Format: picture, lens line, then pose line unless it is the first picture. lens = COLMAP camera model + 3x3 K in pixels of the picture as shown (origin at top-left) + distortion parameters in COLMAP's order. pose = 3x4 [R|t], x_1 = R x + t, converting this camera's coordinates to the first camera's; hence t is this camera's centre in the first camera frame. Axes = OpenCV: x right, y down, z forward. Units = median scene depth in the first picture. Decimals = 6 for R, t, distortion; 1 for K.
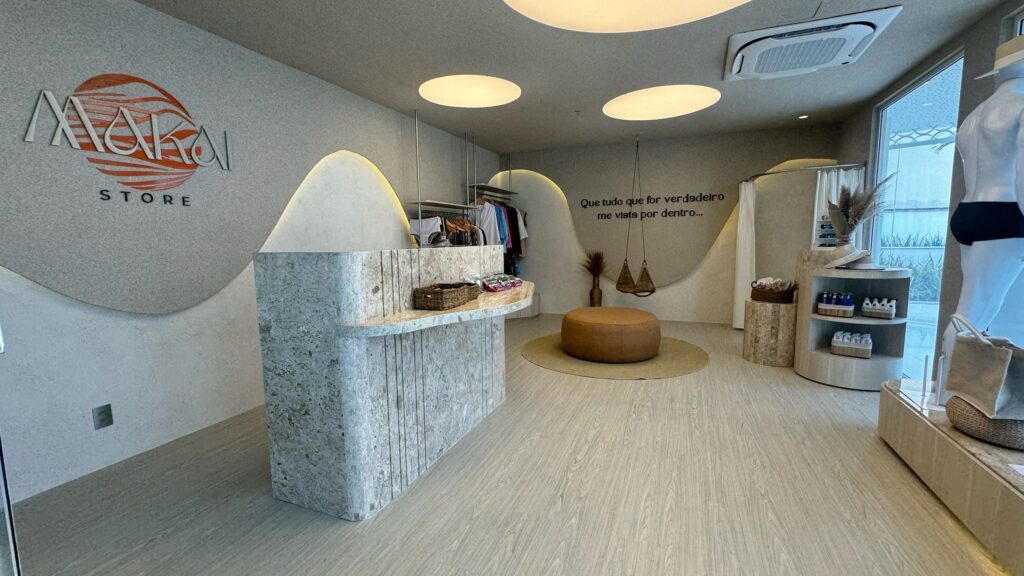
lens RADIAL K [[430.4, 0, 511.0], [0, 430.4, 286.5], [0, 0, 1]] dist [-0.000777, 0.000376]
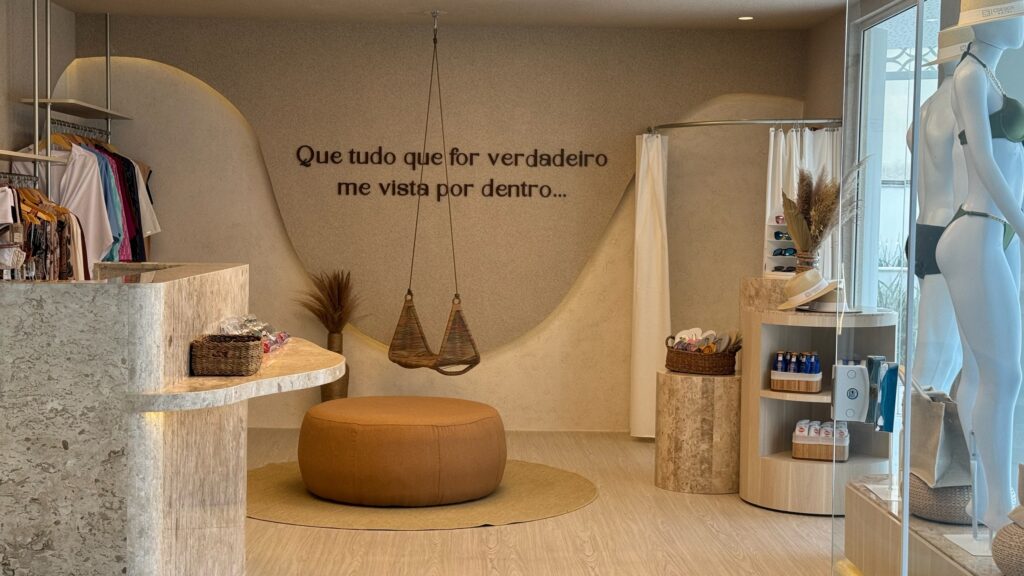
lens RADIAL K [[1446.0, 0, 511.9], [0, 1446.0, 287.4], [0, 0, 1]] dist [0.147106, 0.000000]
pose [[0.914410, 0.006844, 0.404732, -0.351044], [0.018078, 0.998169, -0.057722, 0.029774], [-0.404386, 0.060099, 0.912612, -0.576468]]
